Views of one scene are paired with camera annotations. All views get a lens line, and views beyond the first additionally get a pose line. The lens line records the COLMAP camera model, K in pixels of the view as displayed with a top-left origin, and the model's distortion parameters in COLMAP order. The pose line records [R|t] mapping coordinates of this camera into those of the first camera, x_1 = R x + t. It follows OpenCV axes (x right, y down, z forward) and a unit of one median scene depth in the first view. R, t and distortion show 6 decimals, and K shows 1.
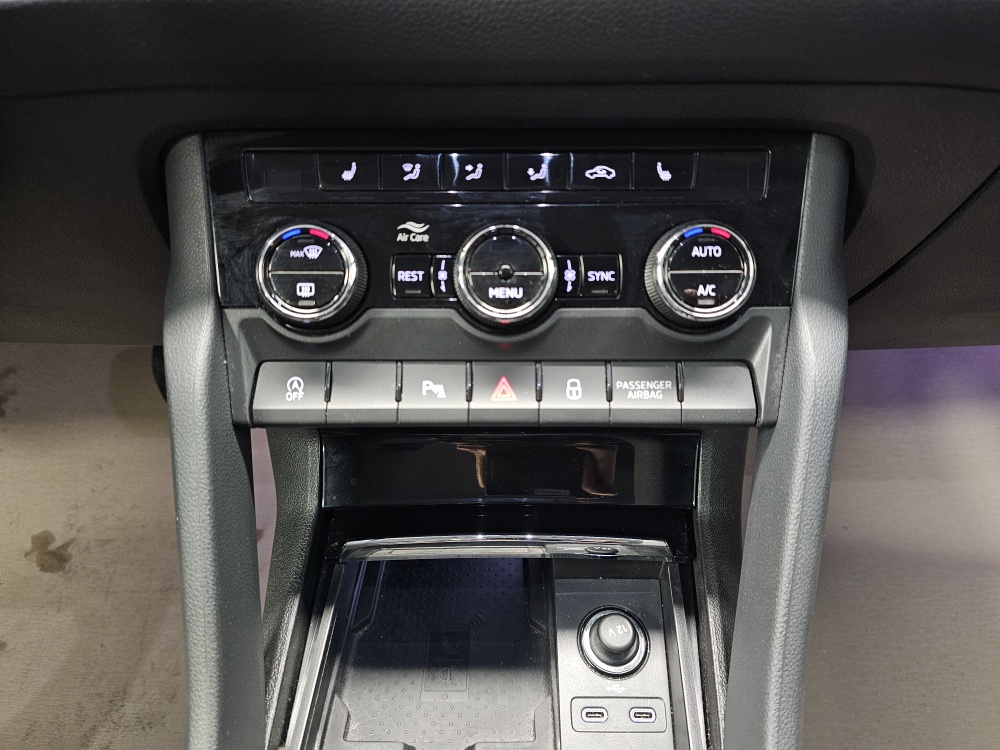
lens RADIAL K [[681.3, 0, 514.7], [0, 681.3, 369.6], [0, 0, 1]] dist [0.056734, -0.062437]
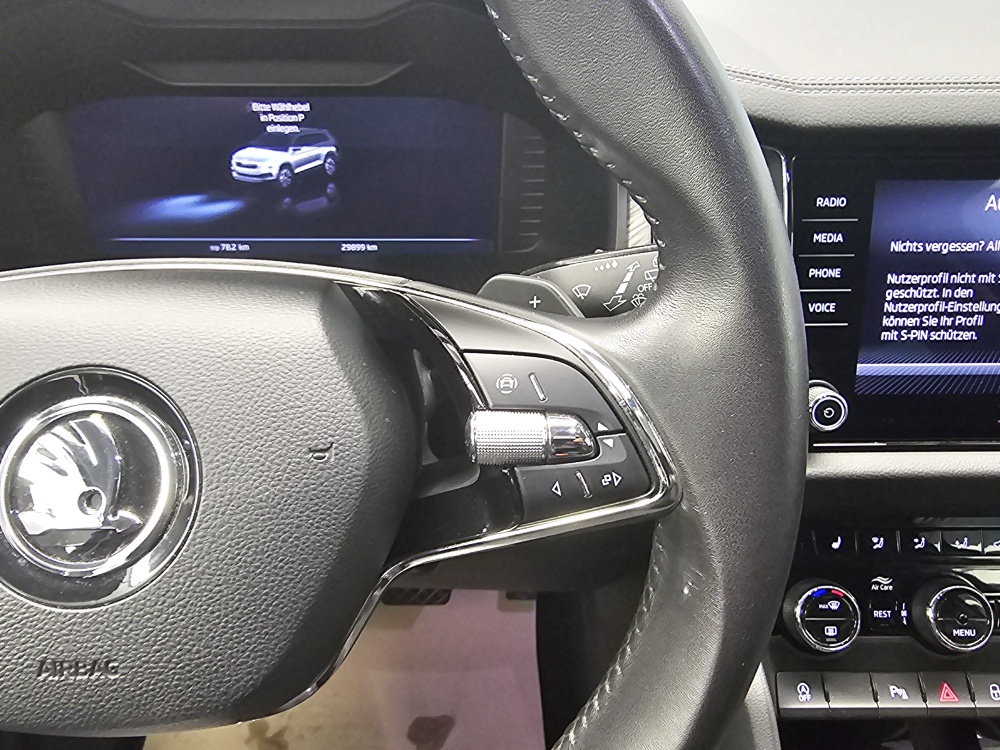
lens RADIAL K [[689.8, 0, 450.2], [0, 689.8, 380.8], [0, 0, 1]] dist [-0.001253, -0.000761]
pose [[0.999987, -0.000767, 0.004955, -1.099289], [0.001481, 0.989309, -0.145828, -0.421739], [-0.004791, 0.145834, 0.989298, -0.549636]]
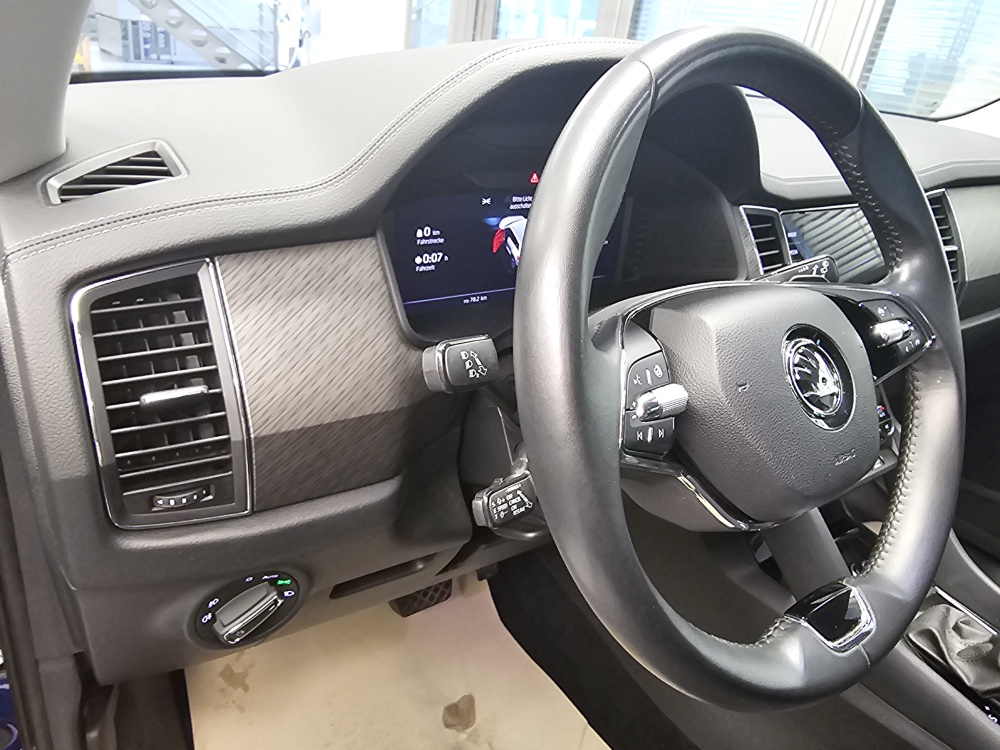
lens RADIAL K [[687.4, 0, 461.0], [0, 687.4, 363.3], [0, 0, 1]] dist [0.010049, -0.004313]
pose [[0.823880, -0.166569, 0.541734, -2.866132], [0.296652, 0.941185, -0.161765, -0.434529], [-0.482927, 0.293982, 0.824837, -0.719002]]
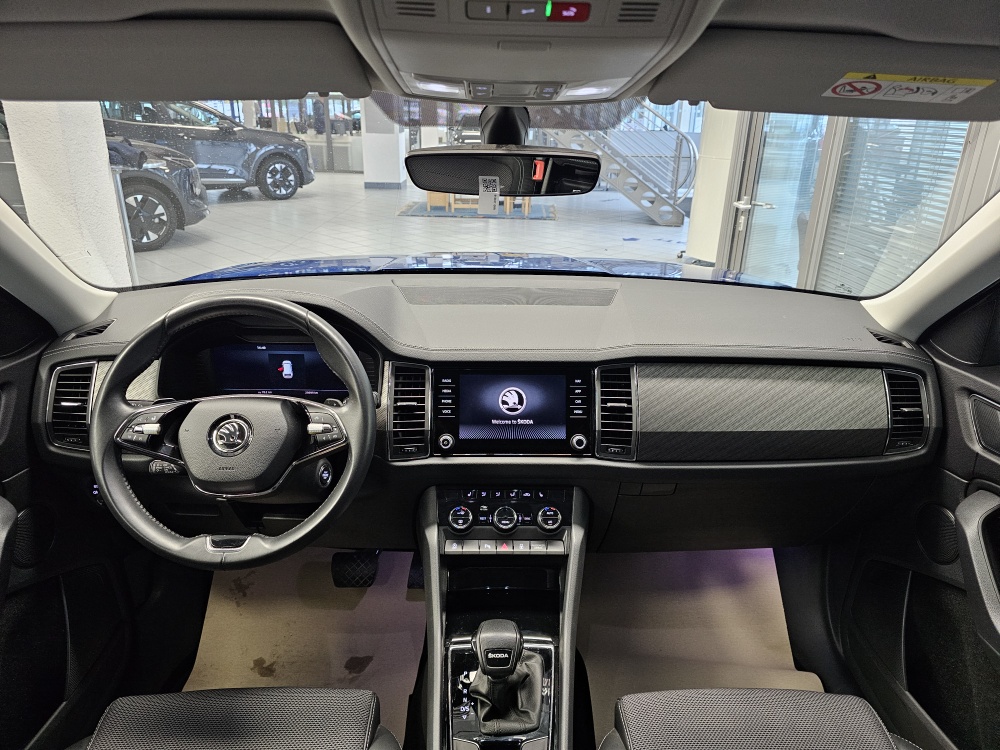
lens RADIAL K [[681.3, 0, 518.0], [0, 681.3, 369.8], [0, 0, 1]] dist [0.056734, -0.062437]
pose [[0.998992, 0.012630, 0.043078, -0.130010], [0.004154, 0.929479, -0.368852, 0.580188], [-0.044699, 0.368659, 0.928489, -3.351537]]
